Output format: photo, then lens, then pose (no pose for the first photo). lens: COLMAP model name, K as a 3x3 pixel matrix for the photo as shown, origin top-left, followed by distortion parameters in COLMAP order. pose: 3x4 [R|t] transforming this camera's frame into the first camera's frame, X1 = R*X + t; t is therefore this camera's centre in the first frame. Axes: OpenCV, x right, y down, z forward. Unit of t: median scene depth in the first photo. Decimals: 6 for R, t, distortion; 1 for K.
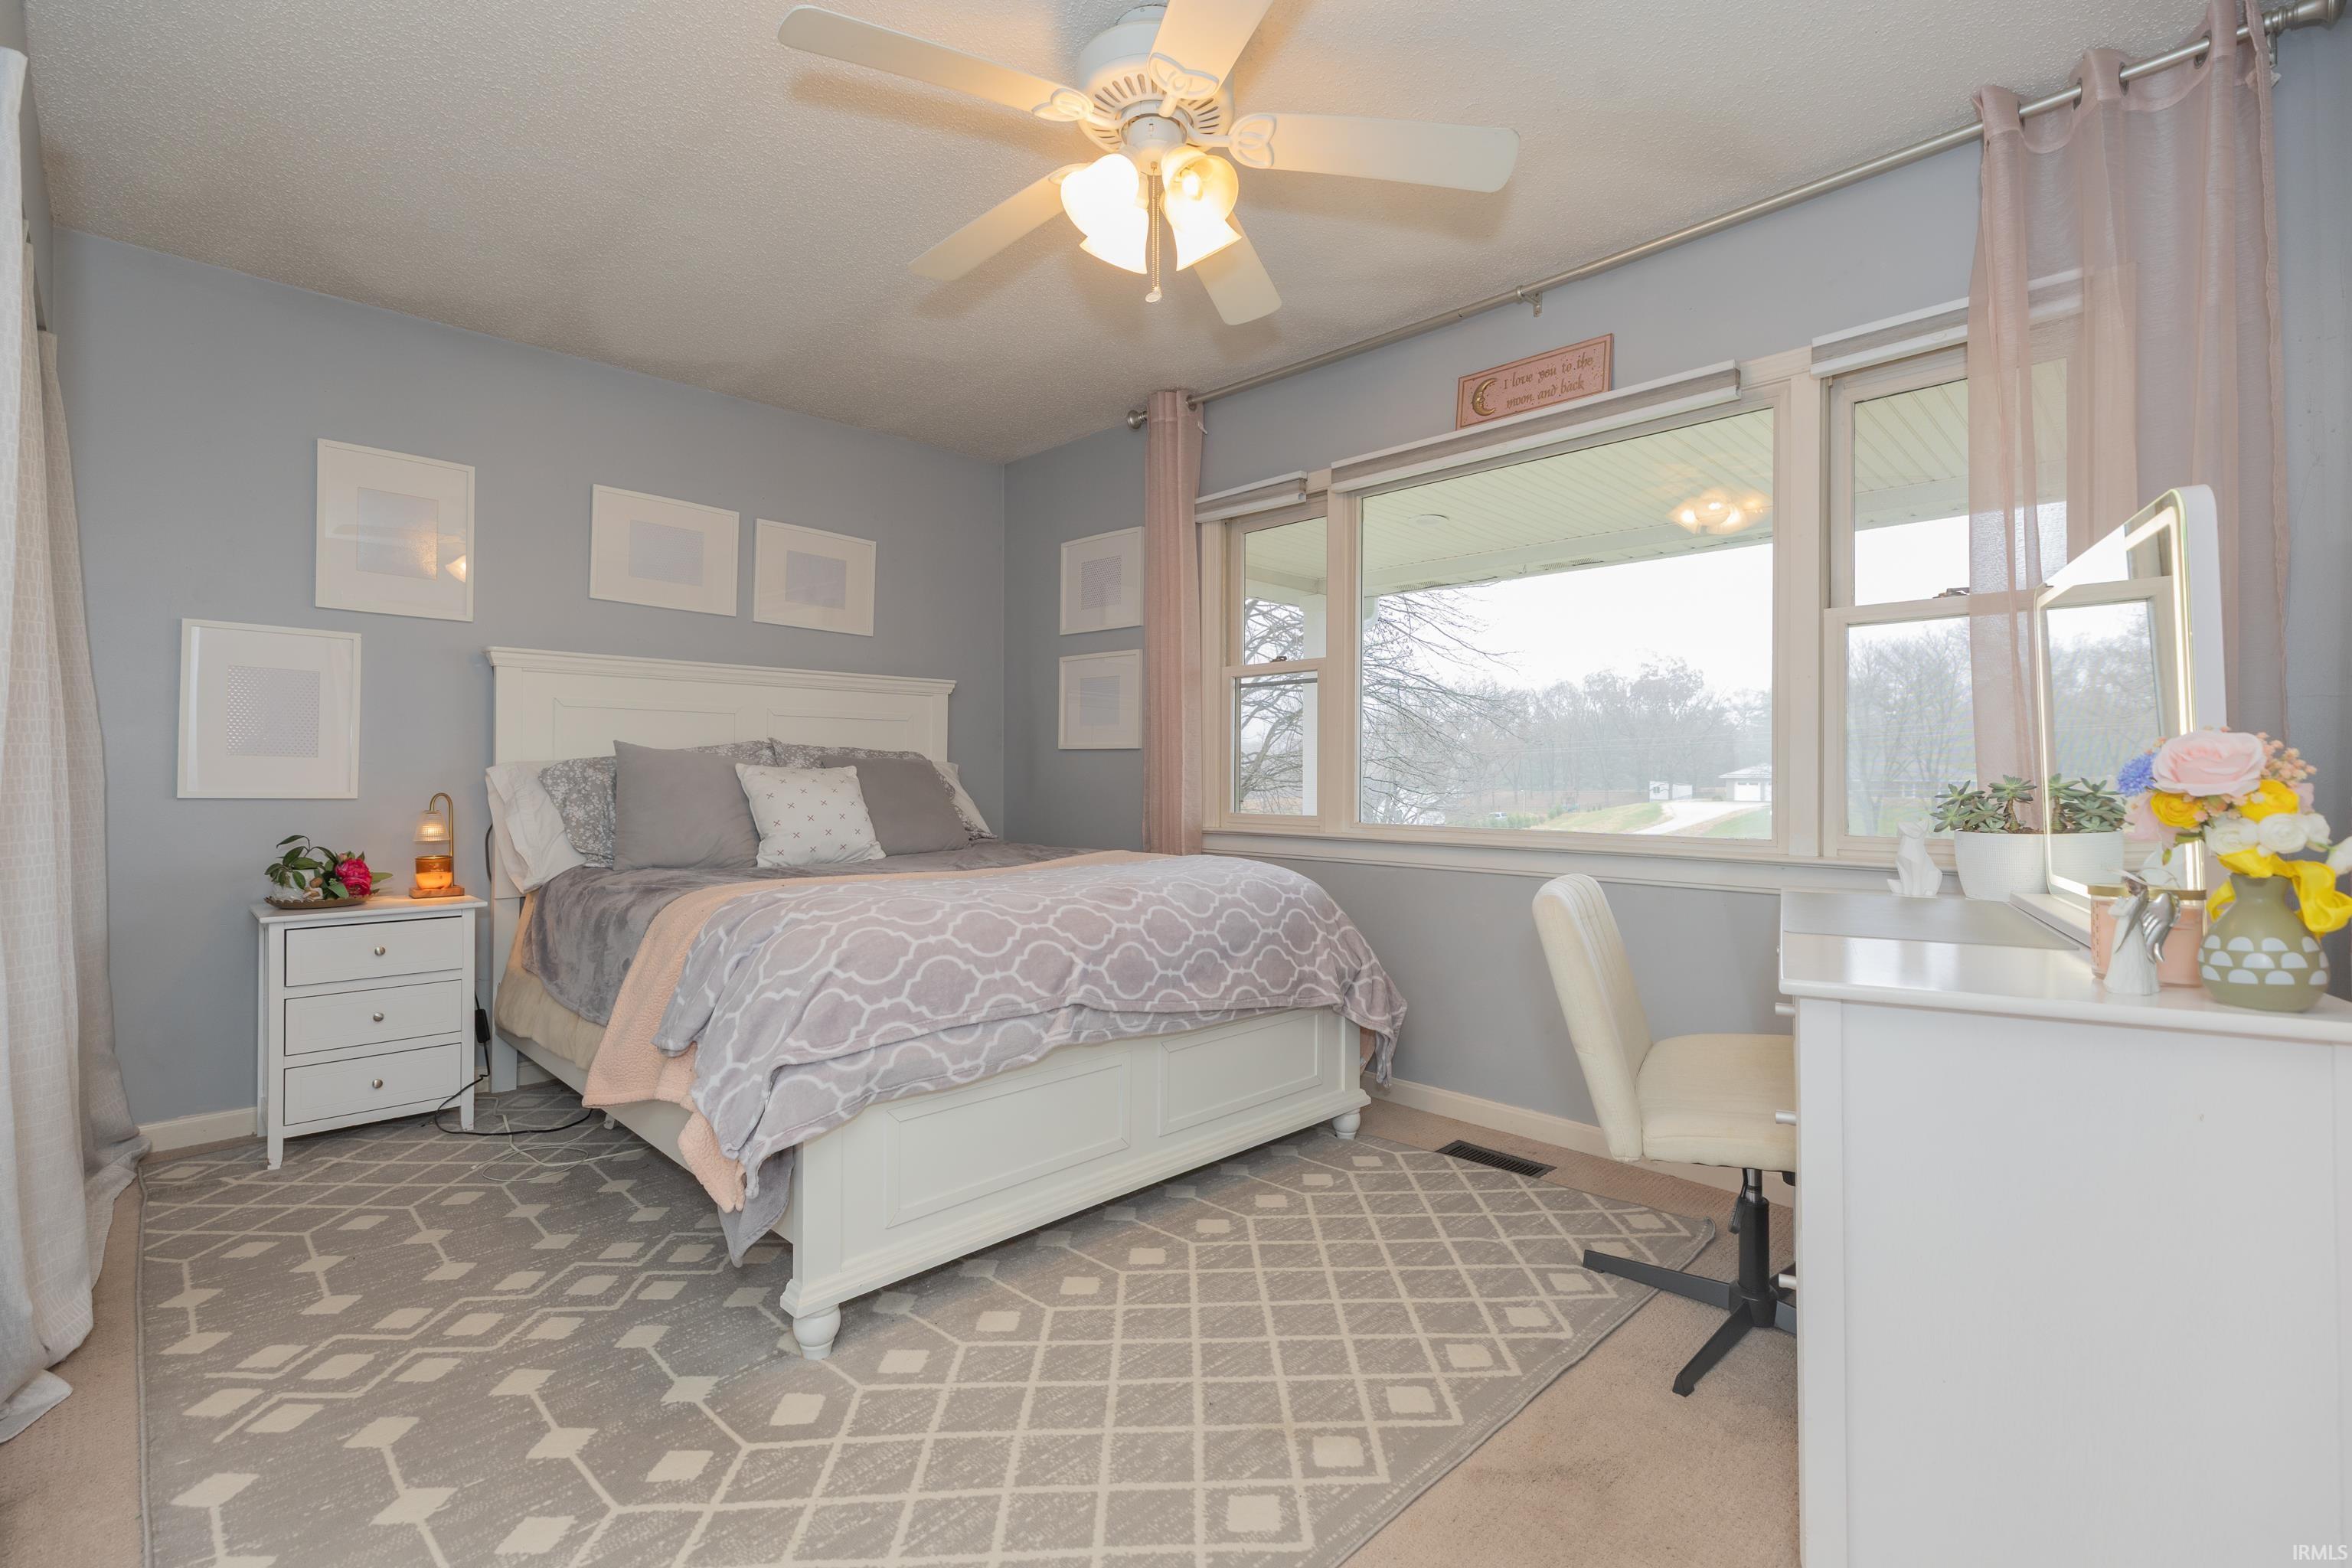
lens RADIAL K [[1065.2, 0, 1172.0], [0, 1065.2, 777.8], [0, 0, 1]] dist [0.003410, 0.000385]
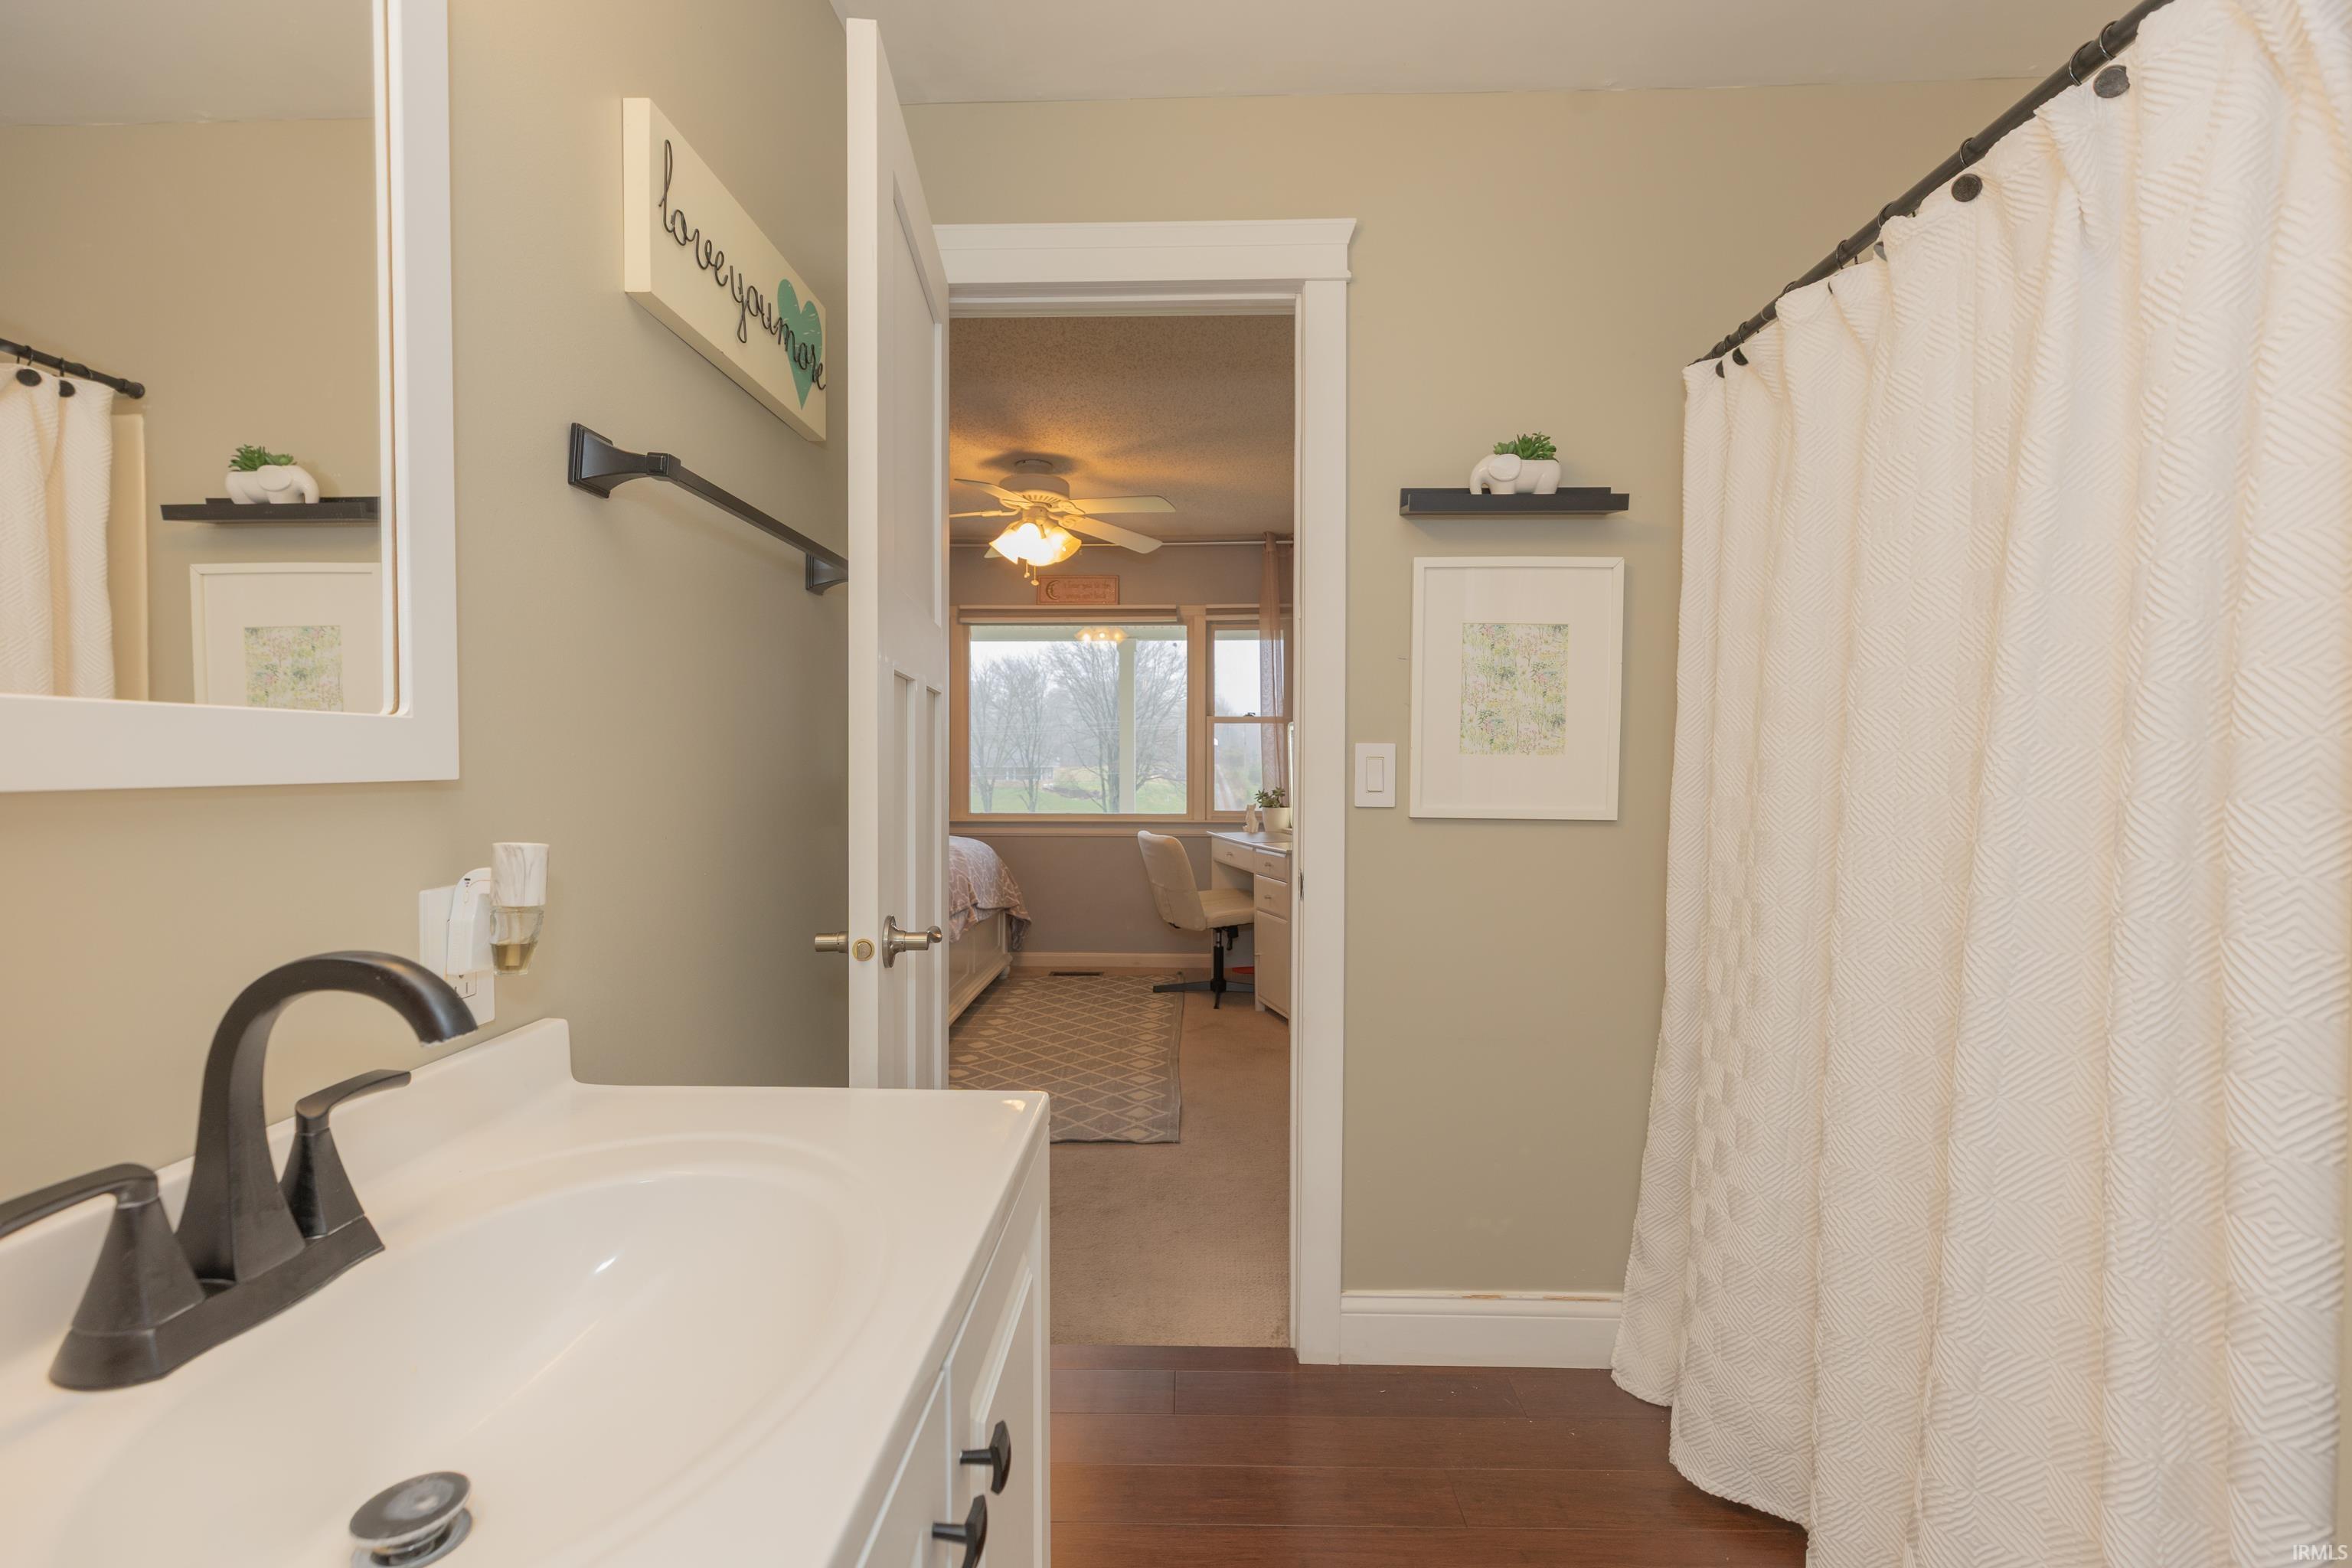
lens RADIAL K [[1065.2, 0, 1172.0], [0, 1065.2, 777.8], [0, 0, 1]] dist [0.003410, 0.000385]
pose [[0.716670, -0.007144, 0.697376, -1.267557], [-0.004272, 0.999884, 0.014633, -0.063263], [-0.697399, -0.013466, 0.716556, -0.754389]]
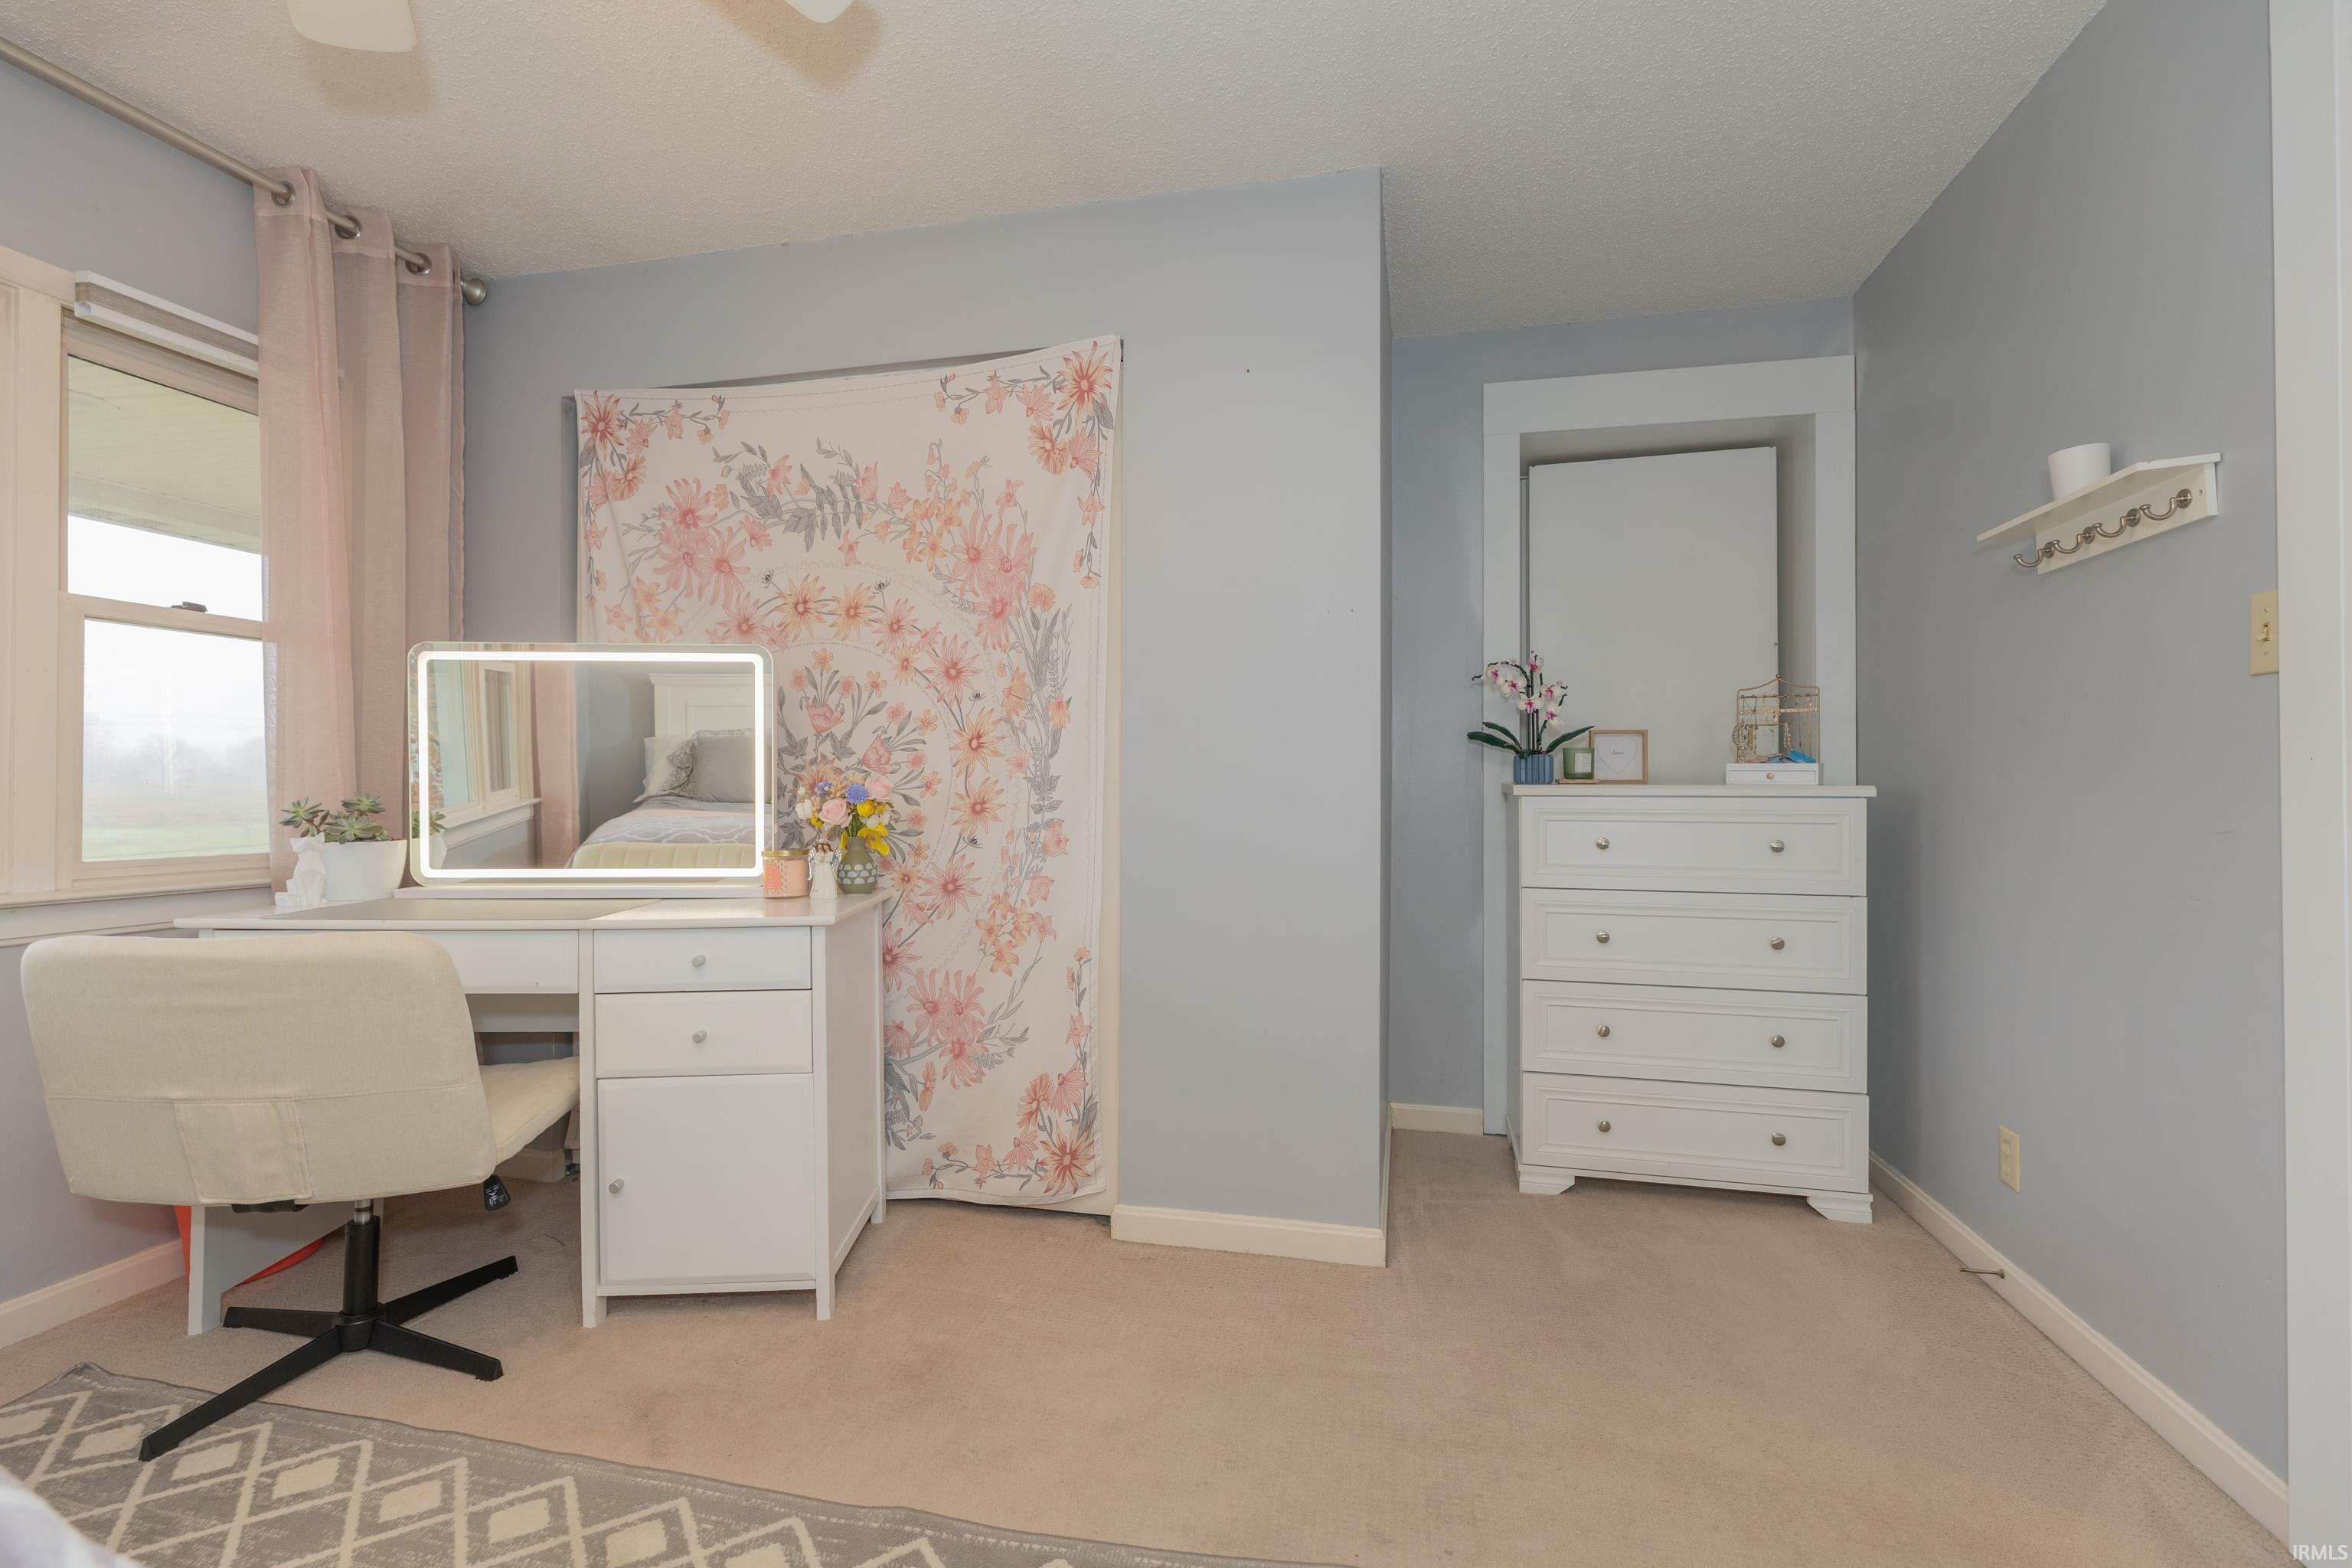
lens RADIAL K [[1065.2, 0, 1172.0], [0, 1065.2, 777.8], [0, 0, 1]] dist [0.003410, 0.000385]
pose [[-0.535735, -0.004297, 0.844375, -0.657613], [-0.004060, 0.999989, 0.002513, -0.022124], [-0.844377, -0.002082, -0.535746, 0.842834]]
